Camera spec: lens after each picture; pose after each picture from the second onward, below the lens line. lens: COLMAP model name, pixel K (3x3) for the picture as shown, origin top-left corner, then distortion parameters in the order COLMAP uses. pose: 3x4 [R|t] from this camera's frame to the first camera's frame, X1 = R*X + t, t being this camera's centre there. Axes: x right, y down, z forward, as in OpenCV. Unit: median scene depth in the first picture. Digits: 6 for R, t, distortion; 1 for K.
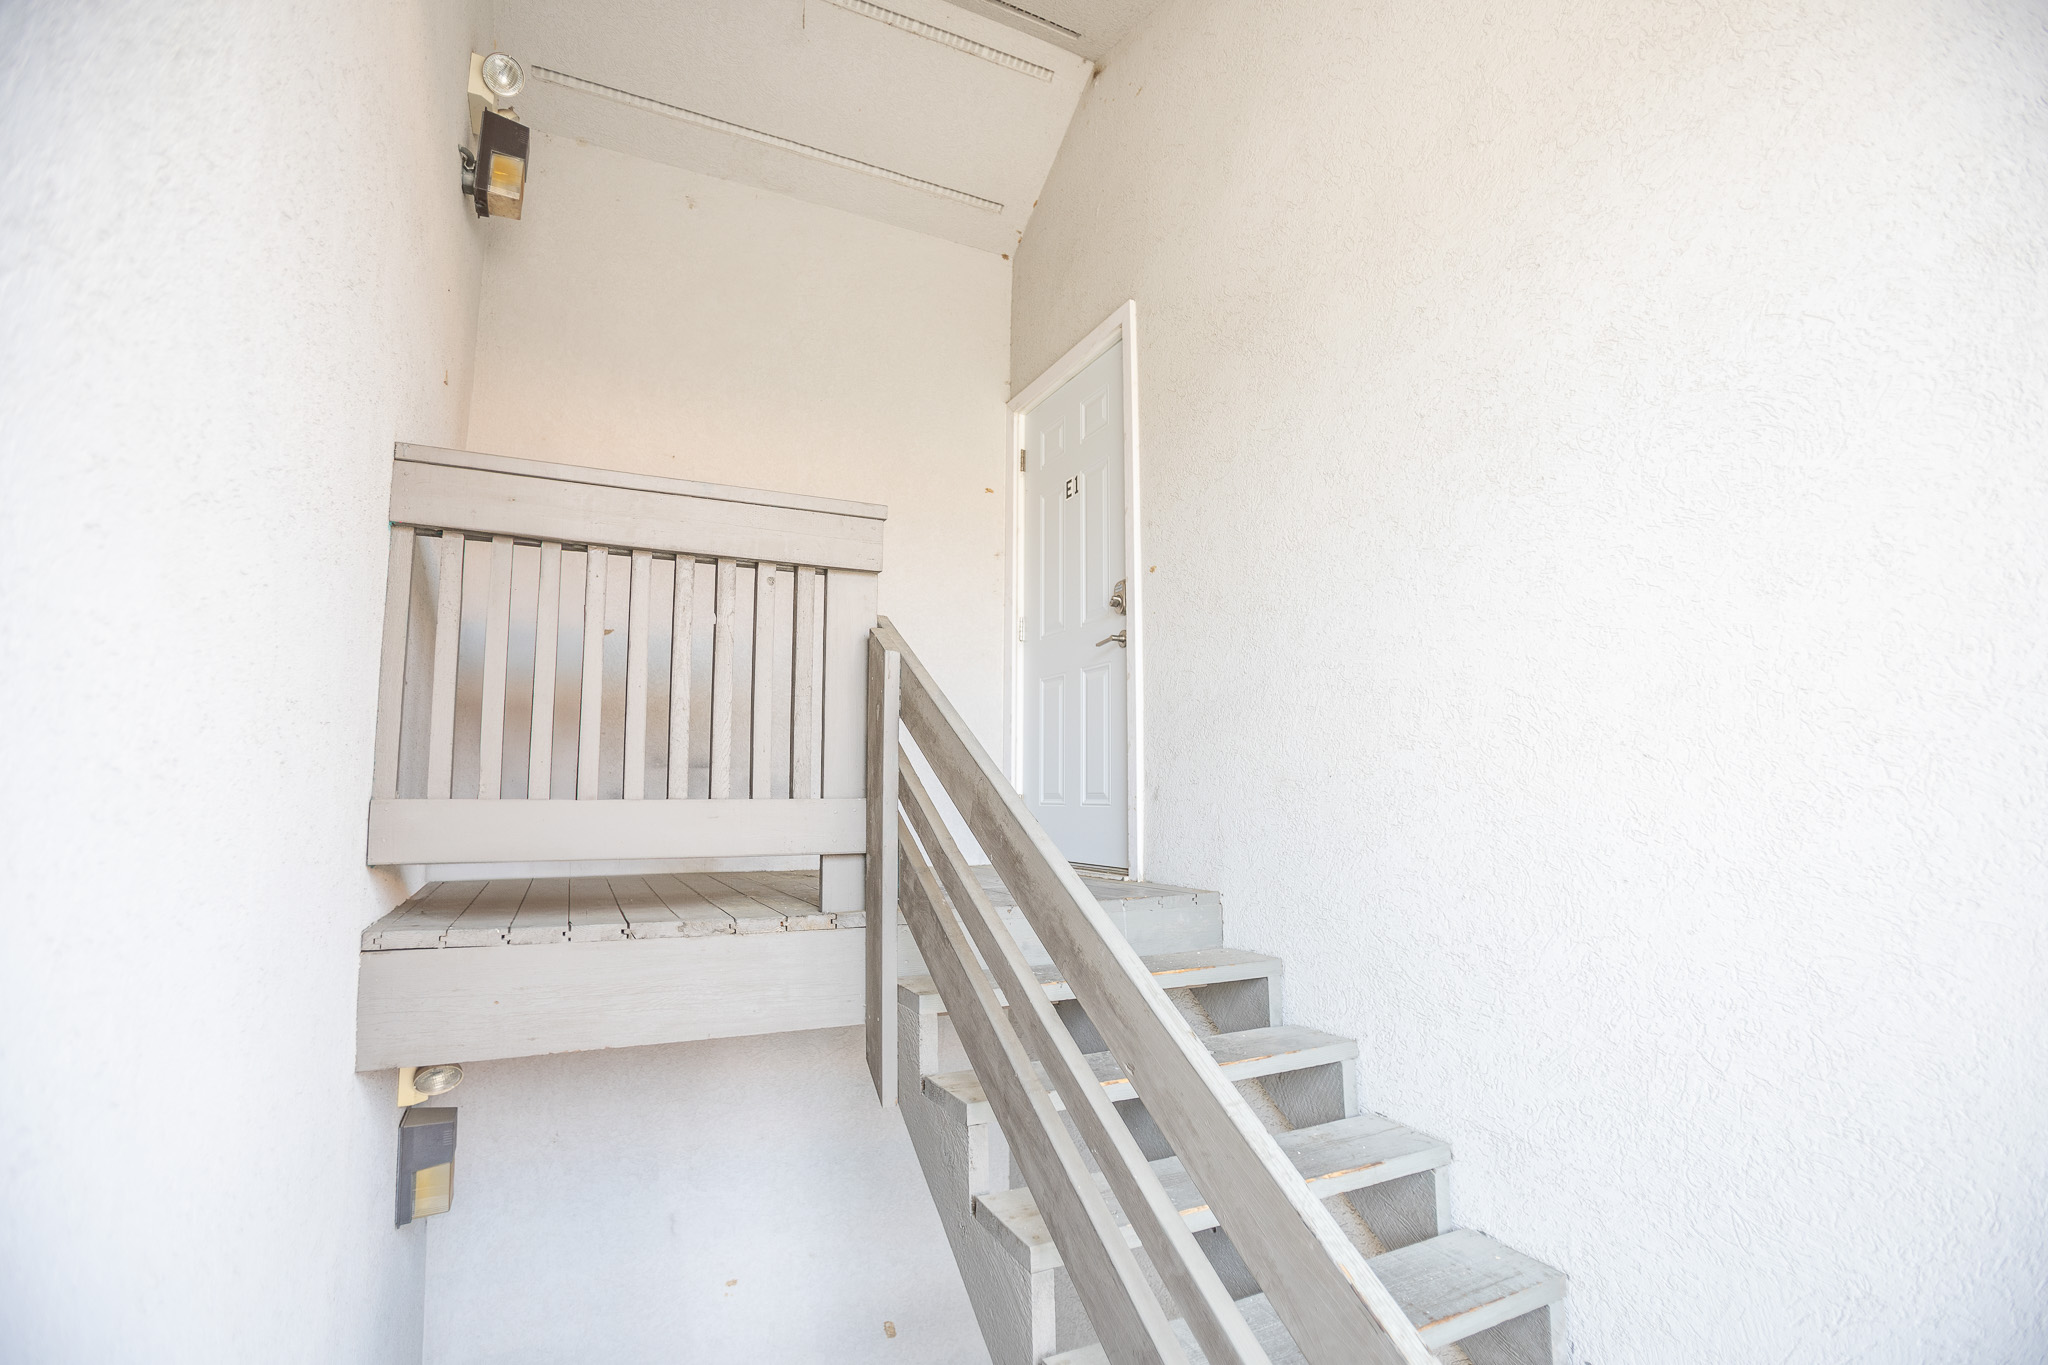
lens RADIAL K [[952.0, 0, 1031.0], [0, 952.0, 710.6], [0, 0, 1]] dist [-0.078299, 0.031600]
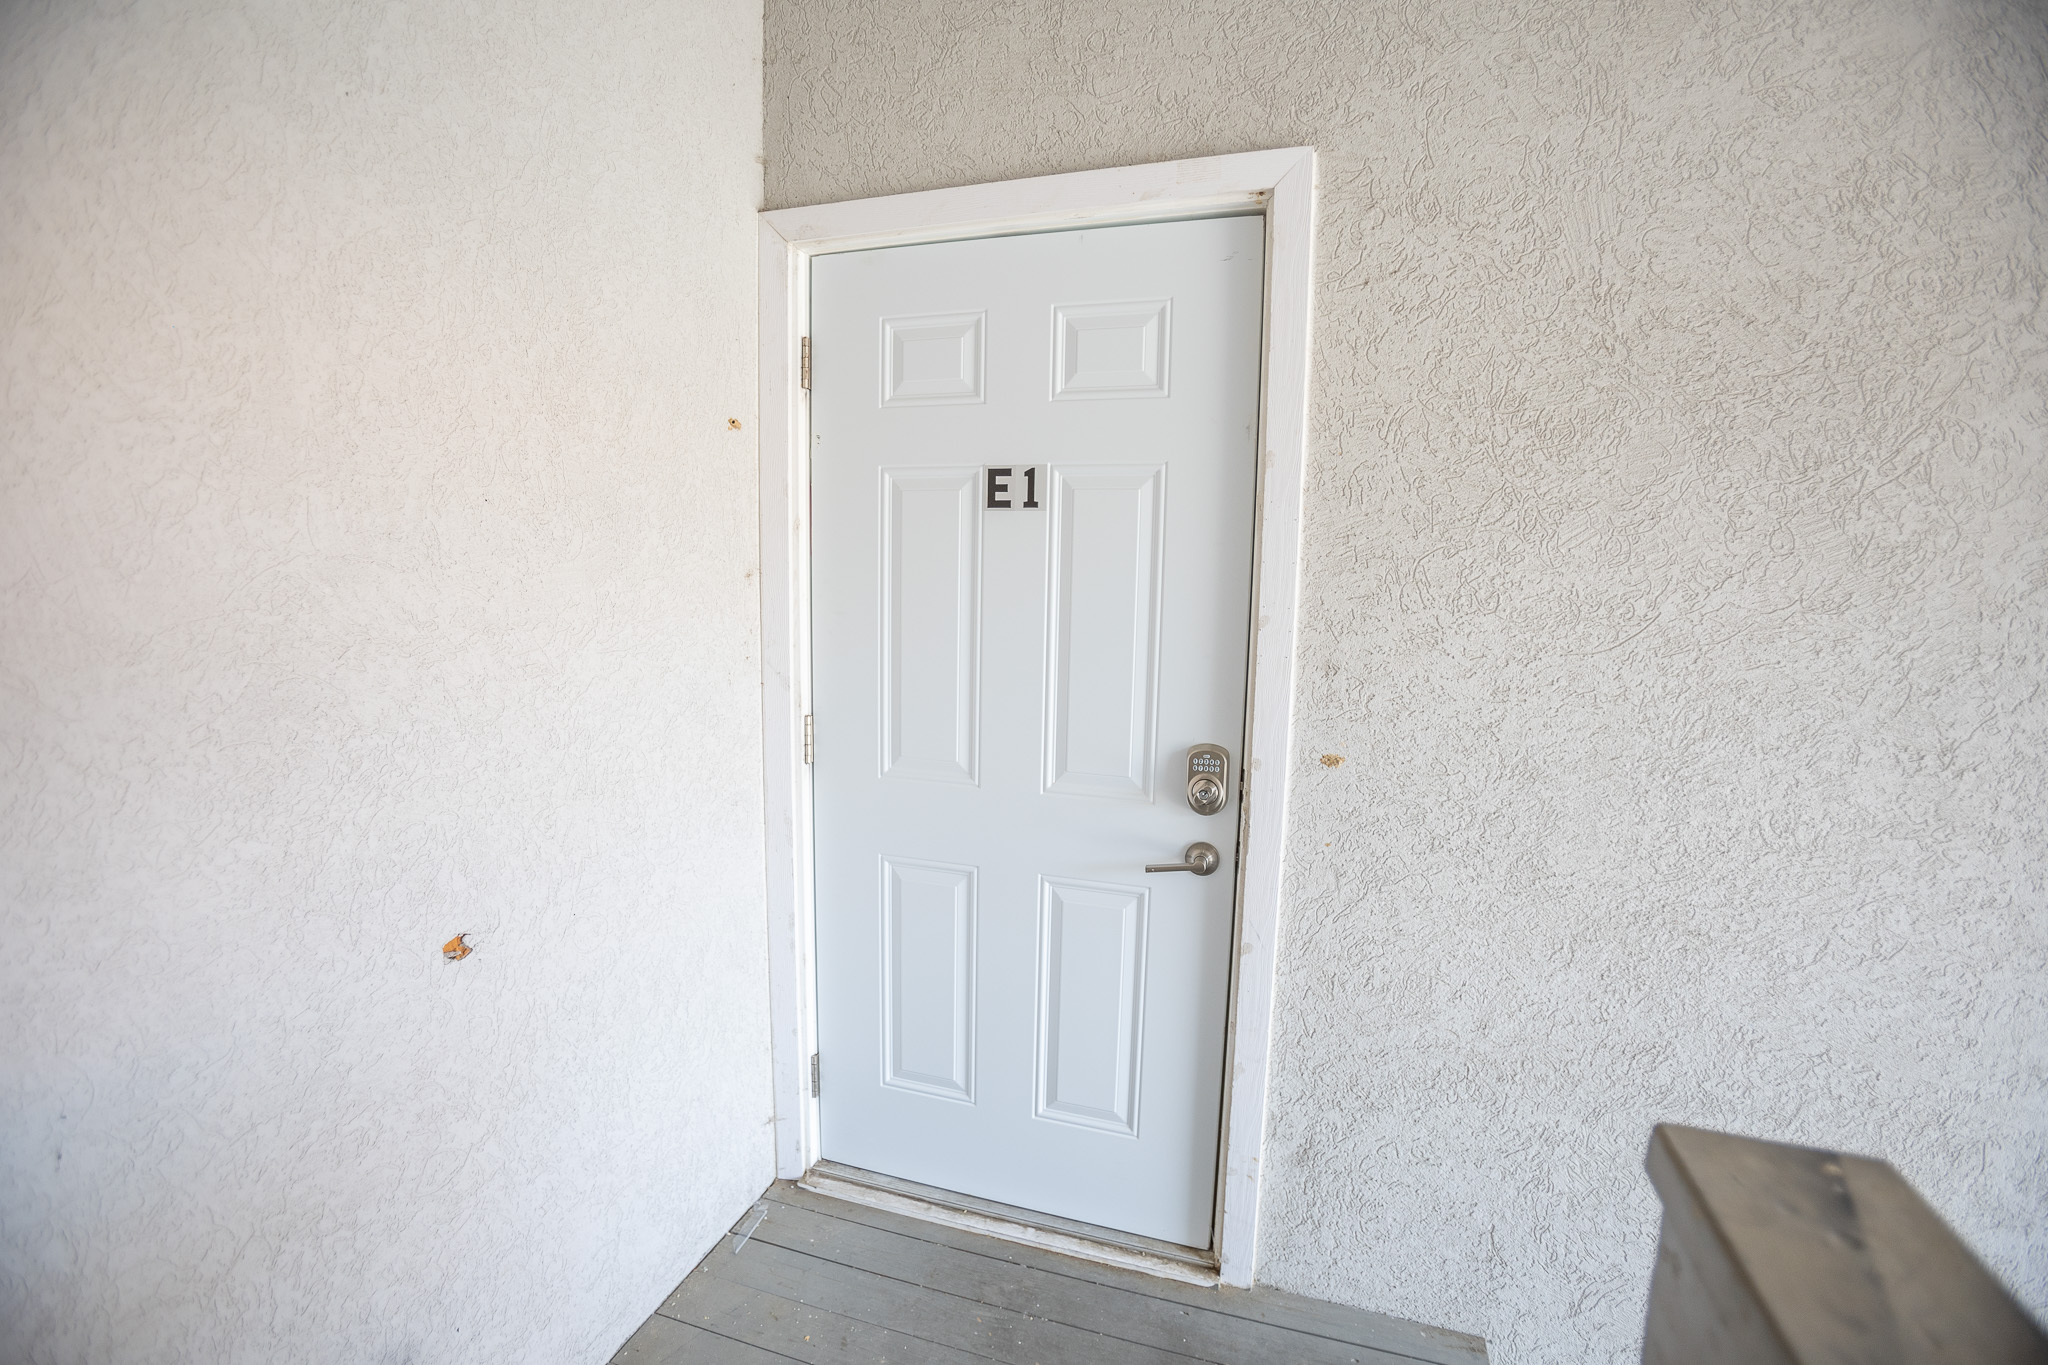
lens RADIAL K [[952.0, 0, 1031.0], [0, 952.0, 710.6], [0, 0, 1]] dist [-0.078299, 0.031600]
pose [[0.715537, -0.093303, 0.692315, -0.287264], [-0.076525, 0.974607, 0.210439, -0.229533], [-0.694370, -0.203556, 0.690228, 0.650947]]
